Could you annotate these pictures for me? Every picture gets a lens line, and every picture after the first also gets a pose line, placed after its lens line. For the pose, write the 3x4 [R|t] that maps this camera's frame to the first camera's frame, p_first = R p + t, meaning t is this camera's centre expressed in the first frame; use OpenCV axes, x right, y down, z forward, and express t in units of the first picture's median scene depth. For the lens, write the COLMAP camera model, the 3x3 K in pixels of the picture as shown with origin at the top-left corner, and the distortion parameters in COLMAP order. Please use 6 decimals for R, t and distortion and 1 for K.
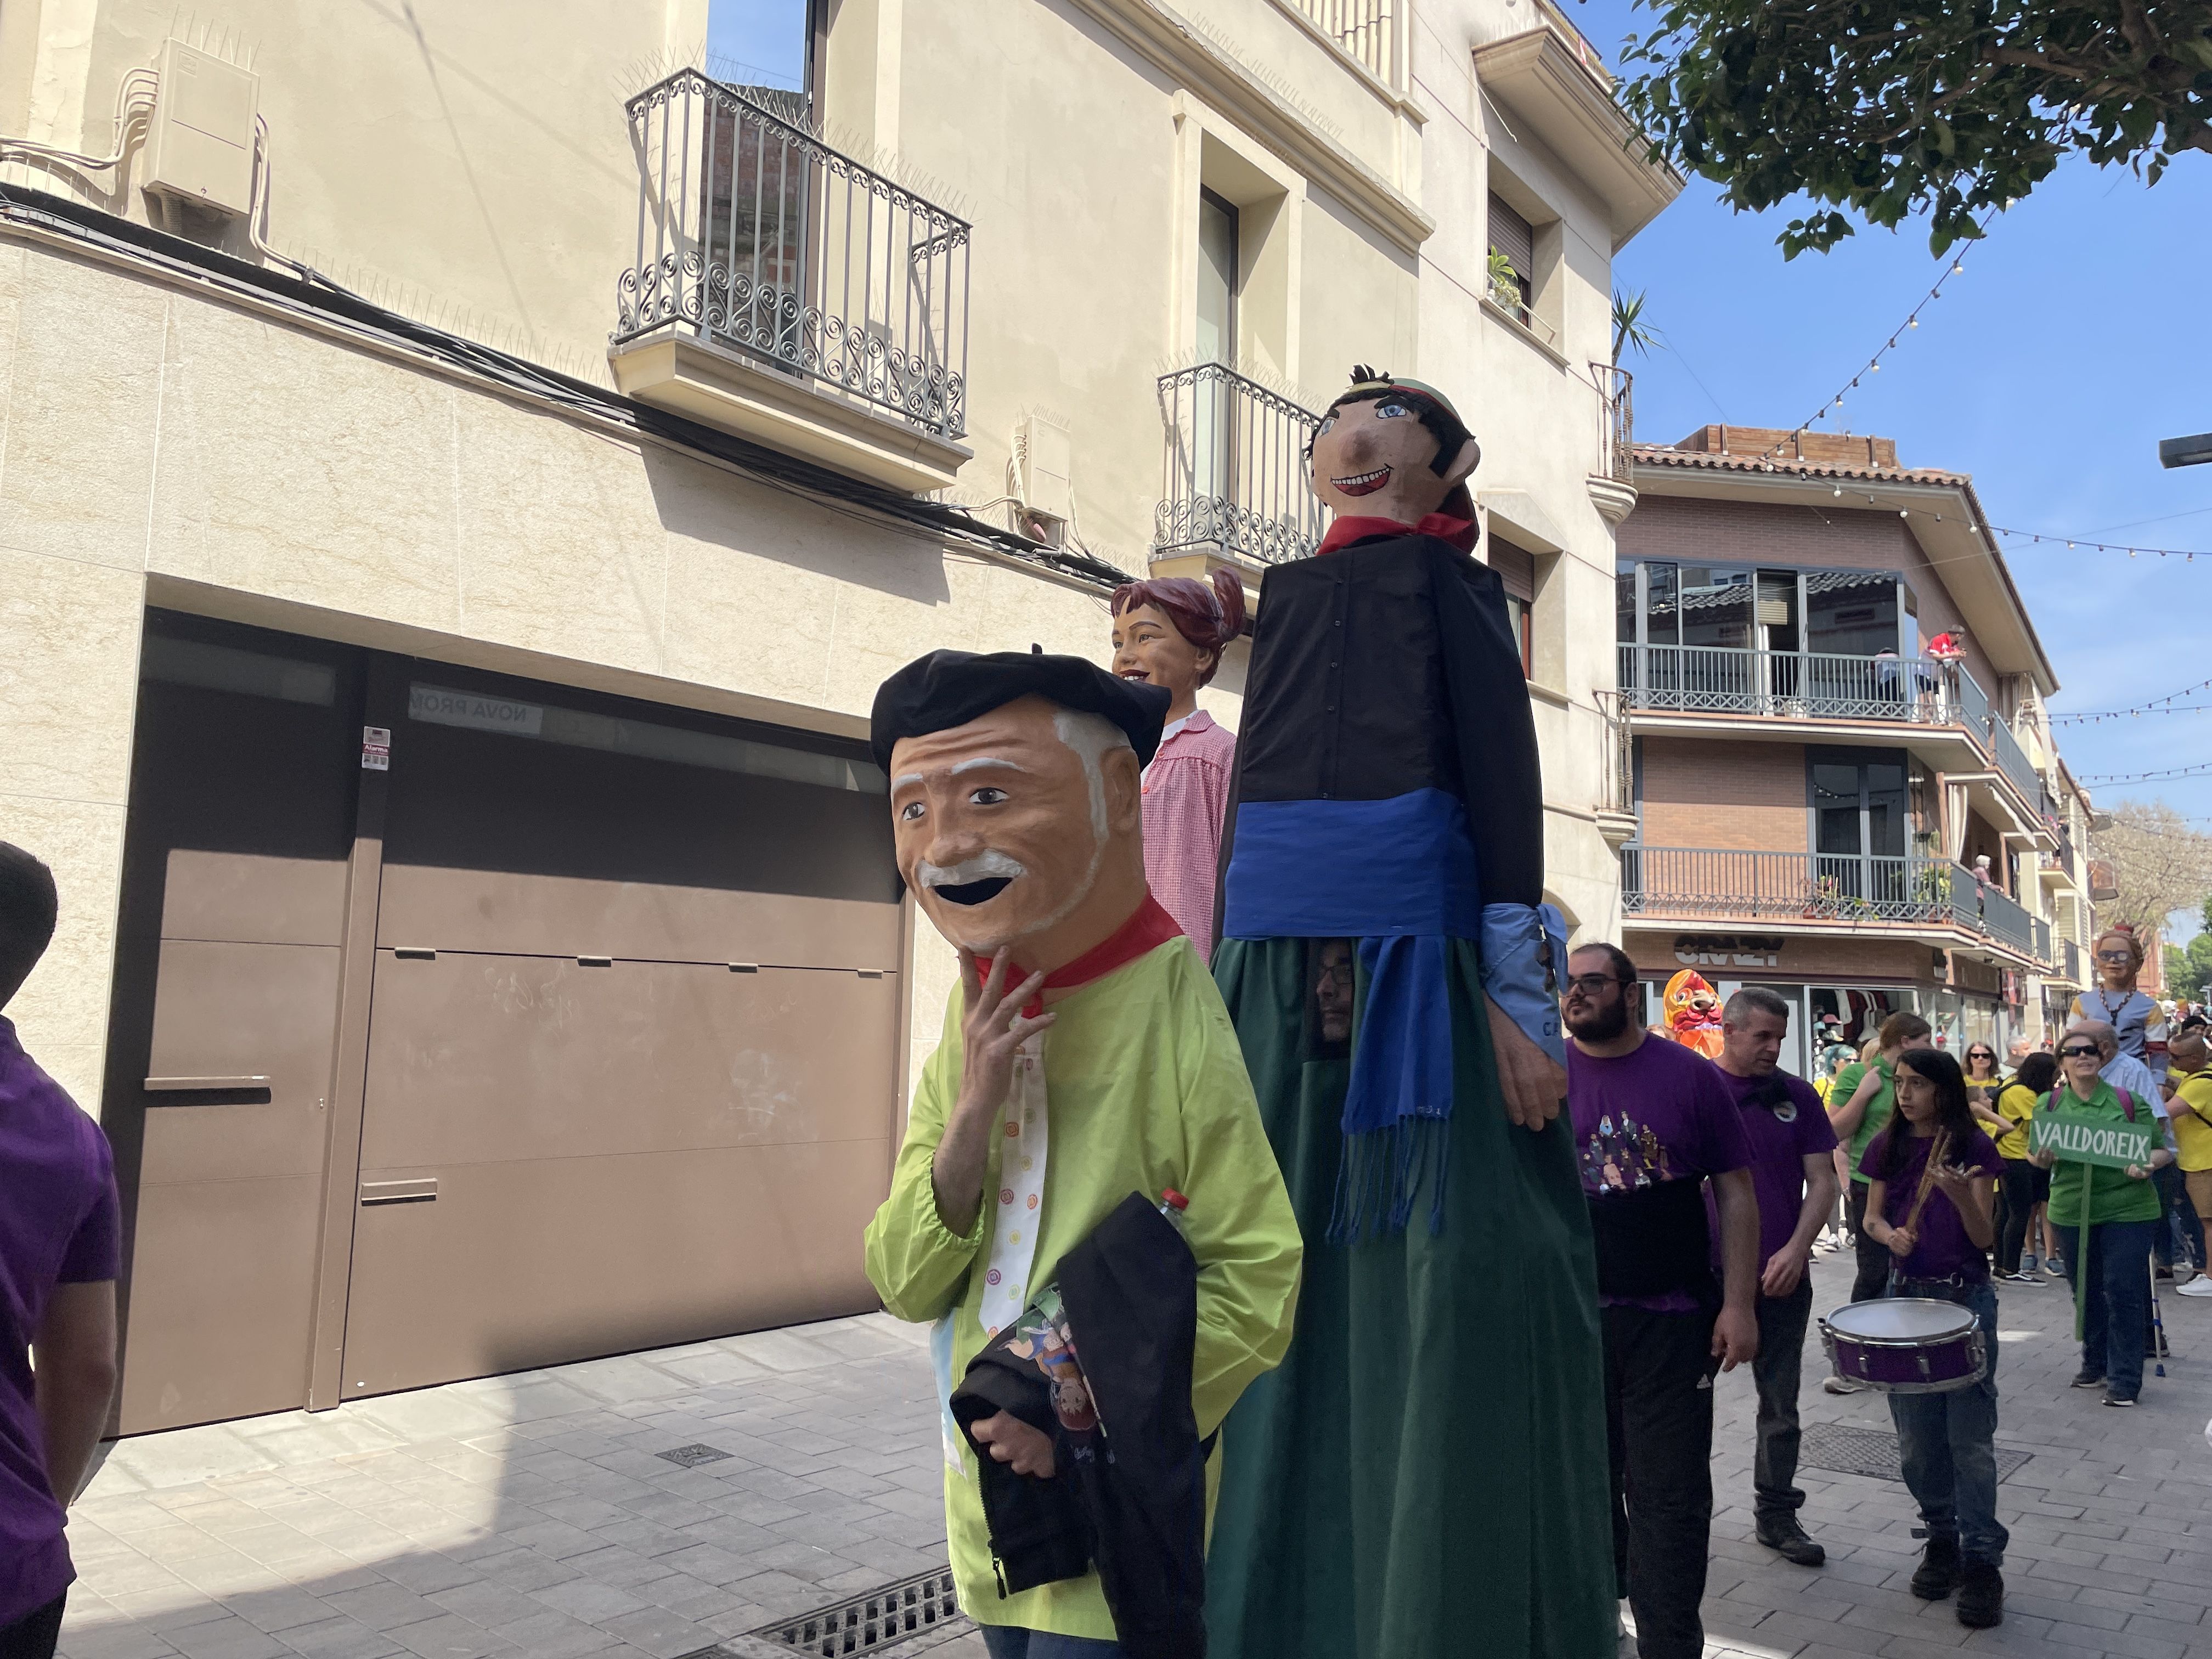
lens RADIAL K [[1669.1, 0, 1106.0], [0, 1669.1, 829.5], [0, 0, 1]] dist [0.100303, -0.126349]
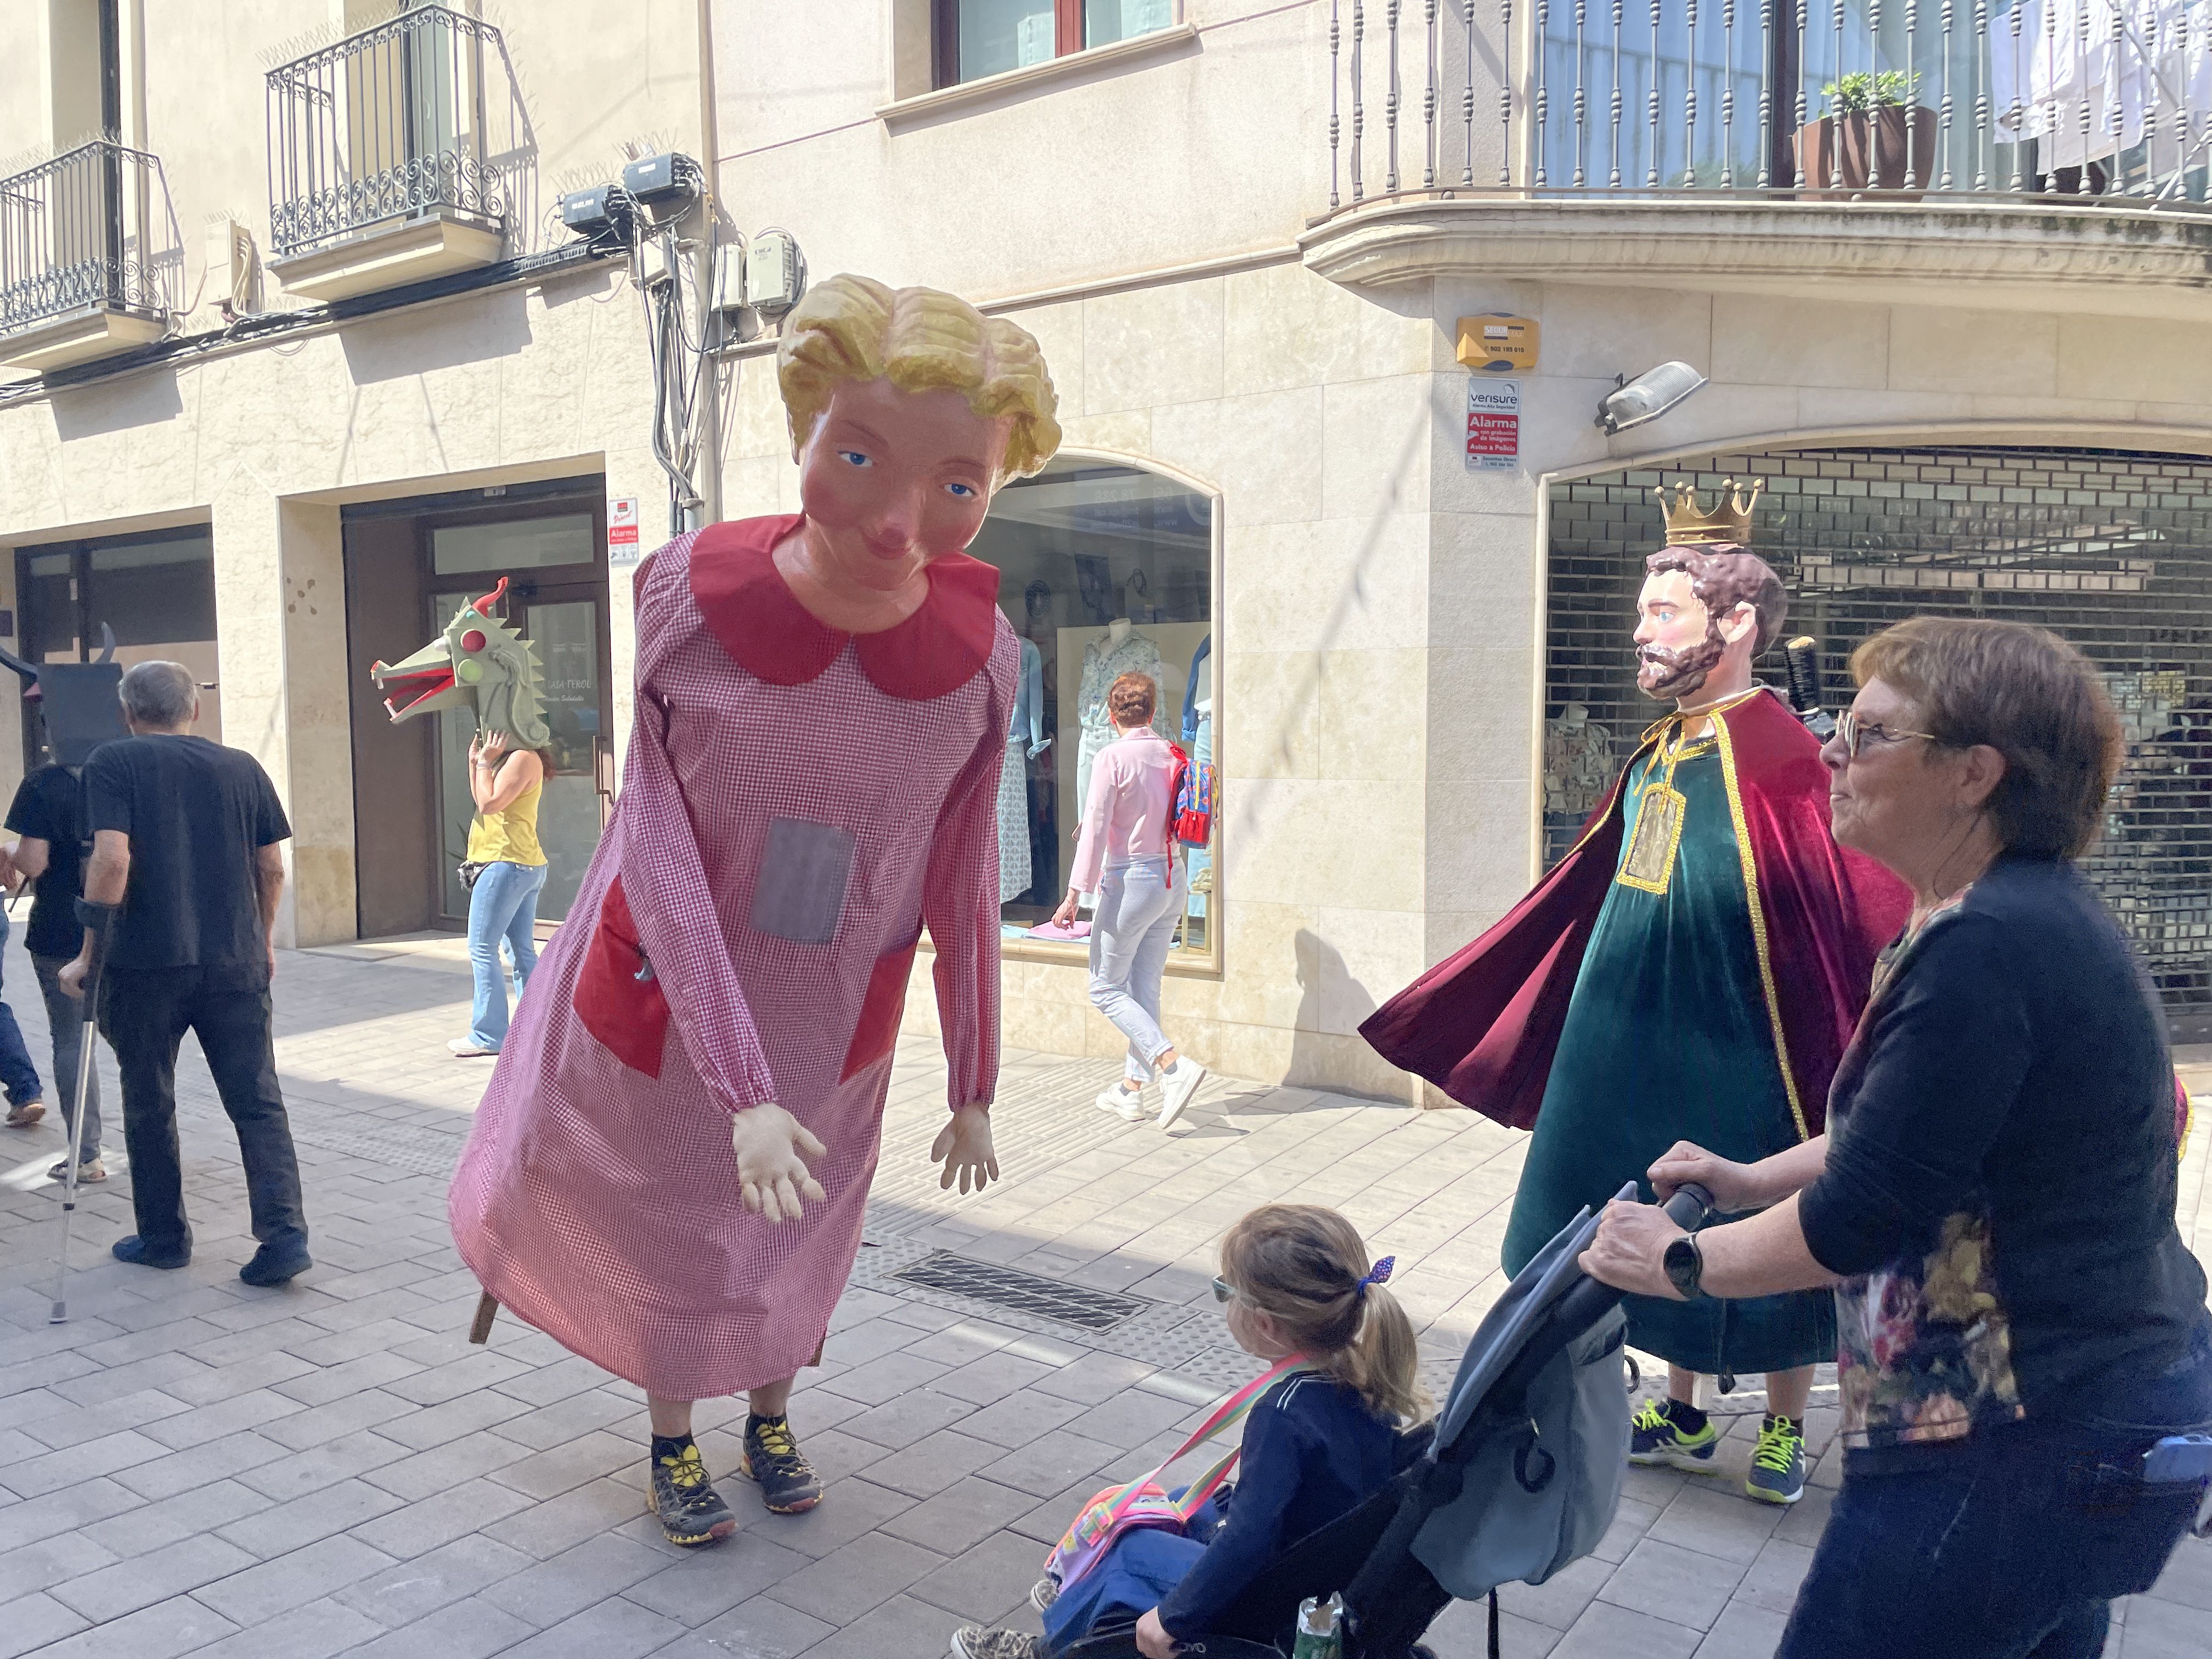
lens RADIAL K [[1669.1, 0, 1106.0], [0, 1669.1, 829.5], [0, 0, 1]] dist [0.100303, -0.126349]
pose [[0.087822, 0.023271, -0.995864, 1.029525], [0.101827, 0.994280, 0.032213, 0.178877], [0.990918, -0.104235, 0.084950, 1.231488]]
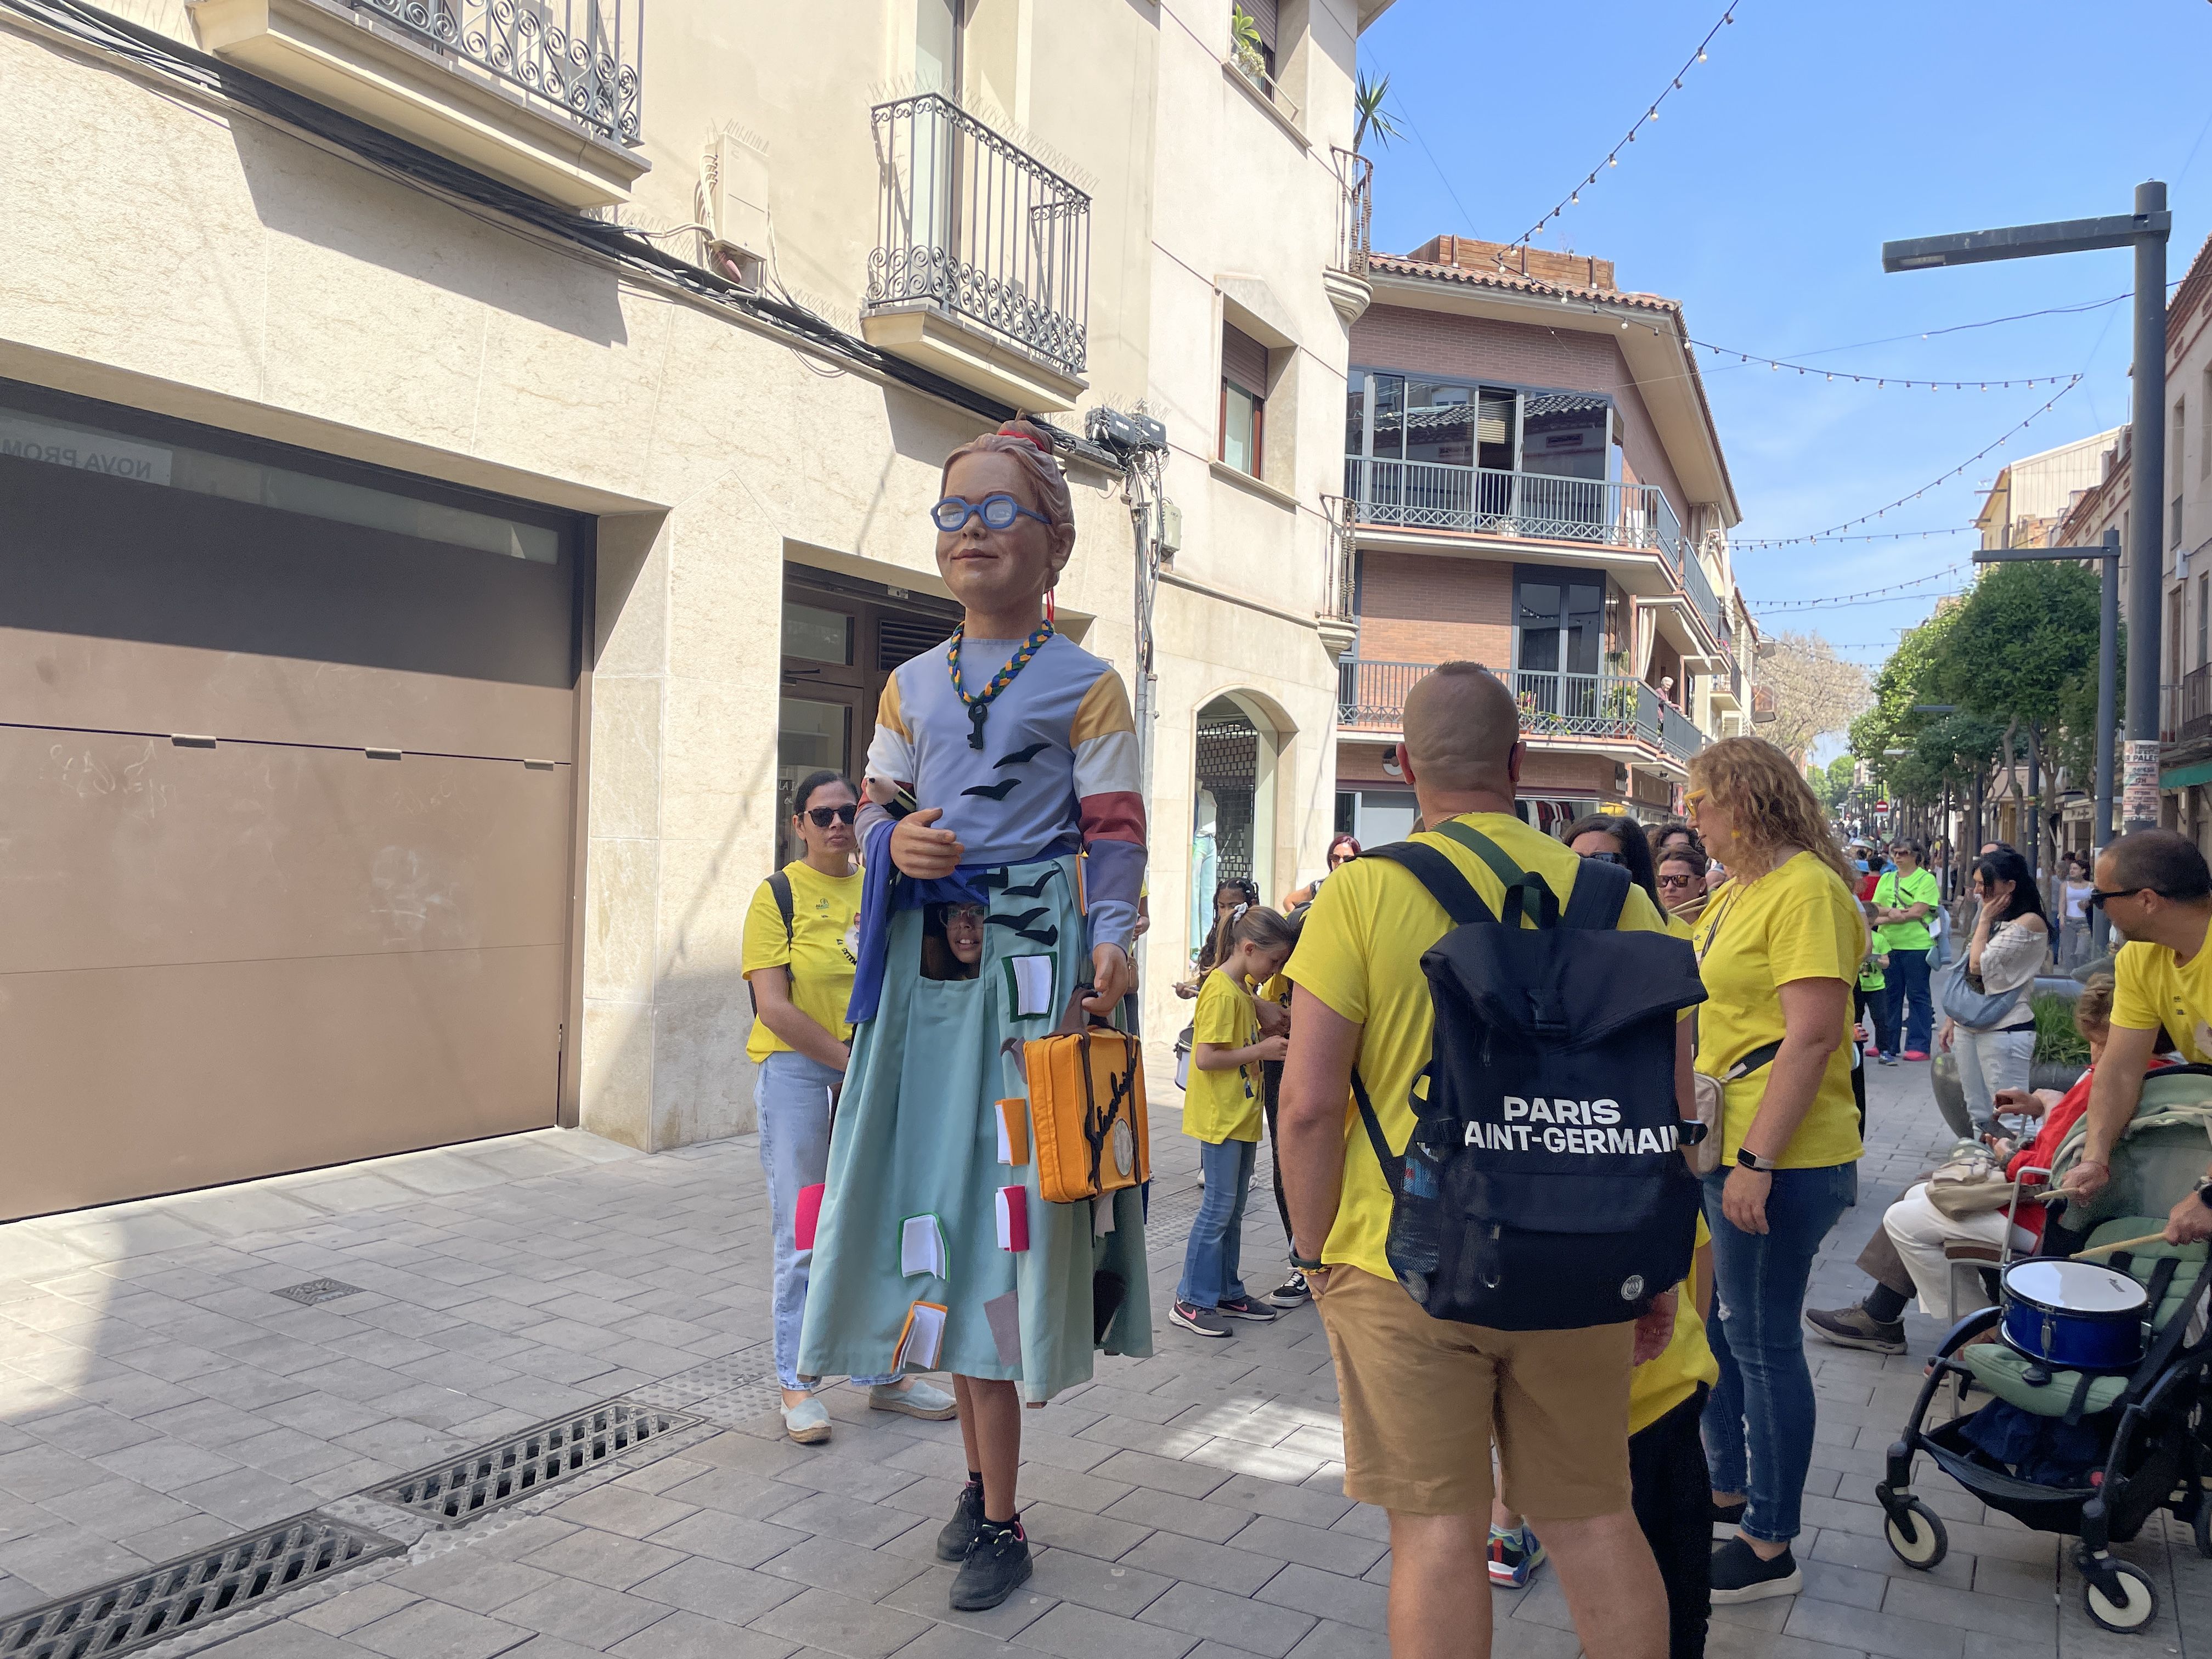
lens RADIAL K [[1669.7, 0, 1134.7], [0, 1669.7, 832.5], [0, 0, 1]] dist [0.123034, -0.127394]
pose [[0.983855, 0.008978, 0.178739, 0.011059], [-0.029310, 0.993339, 0.111437, 0.011366], [-0.176548, -0.114876, 0.977565, 0.048596]]
